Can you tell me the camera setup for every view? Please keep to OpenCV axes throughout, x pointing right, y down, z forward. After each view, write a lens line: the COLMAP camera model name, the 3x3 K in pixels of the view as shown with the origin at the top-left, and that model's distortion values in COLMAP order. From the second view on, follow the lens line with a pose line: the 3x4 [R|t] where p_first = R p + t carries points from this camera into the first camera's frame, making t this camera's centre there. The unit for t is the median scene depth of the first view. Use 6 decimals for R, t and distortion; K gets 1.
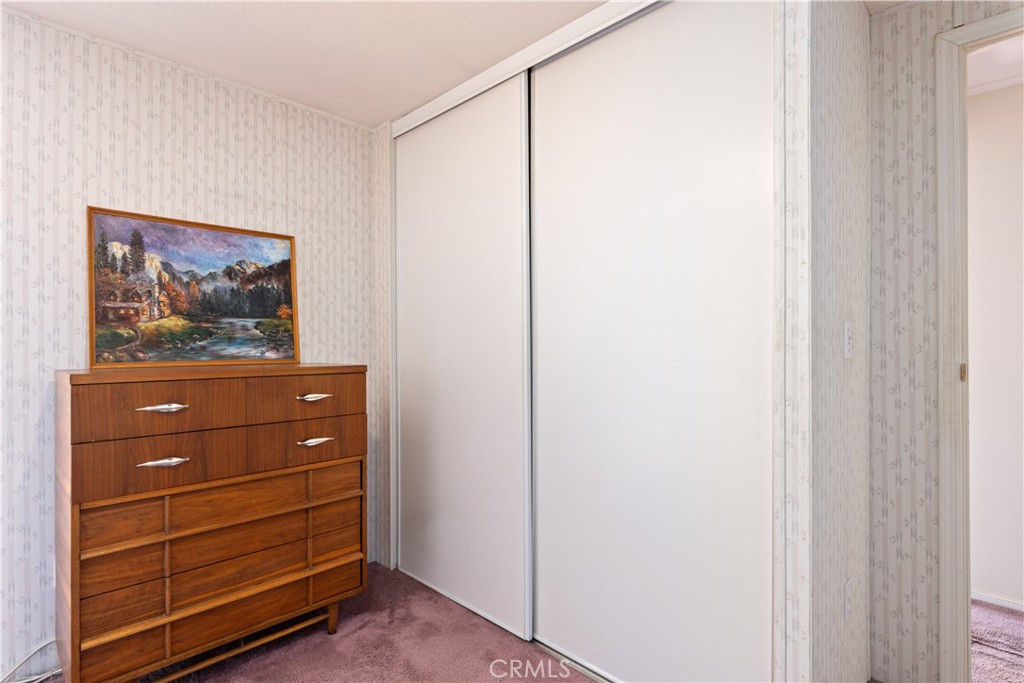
lens RADIAL K [[518.3, 0, 513.1], [0, 518.3, 342.8], [0, 0, 1]] dist [-0.003561, 0.000060]
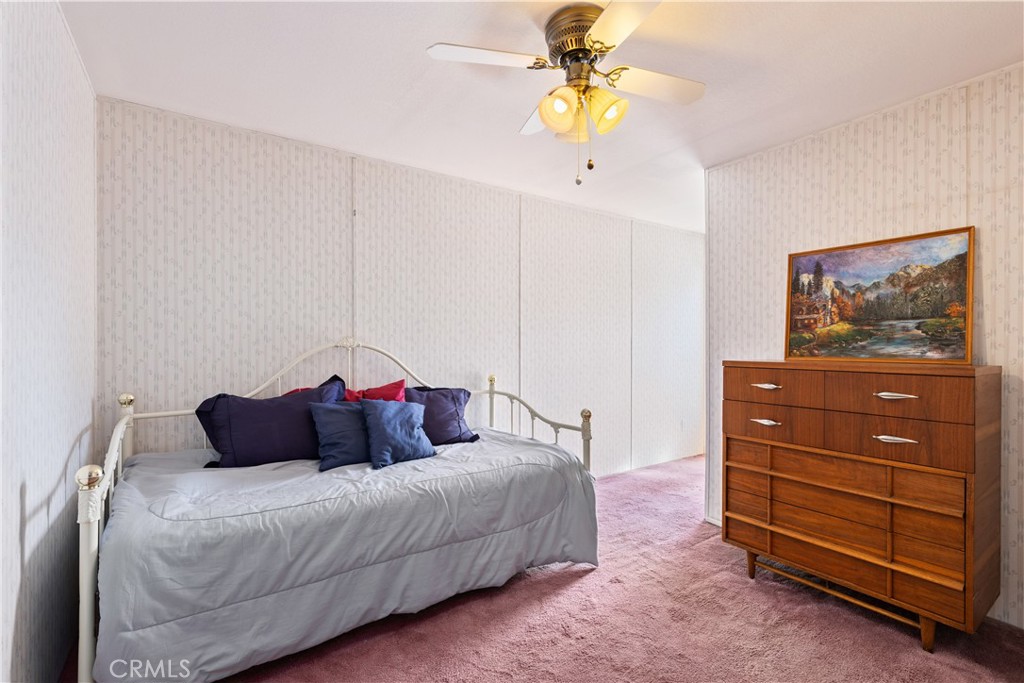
lens RADIAL K [[462.9, 0, 513.3], [0, 462.9, 344.0], [0, 0, 1]] dist [-0.000898, 0.000912]
pose [[-0.199109, -0.002329, -0.979975, 0.635825], [0.000677, 0.999997, -0.002514, 0.004805], [0.979977, -0.001164, -0.199107, 0.434402]]
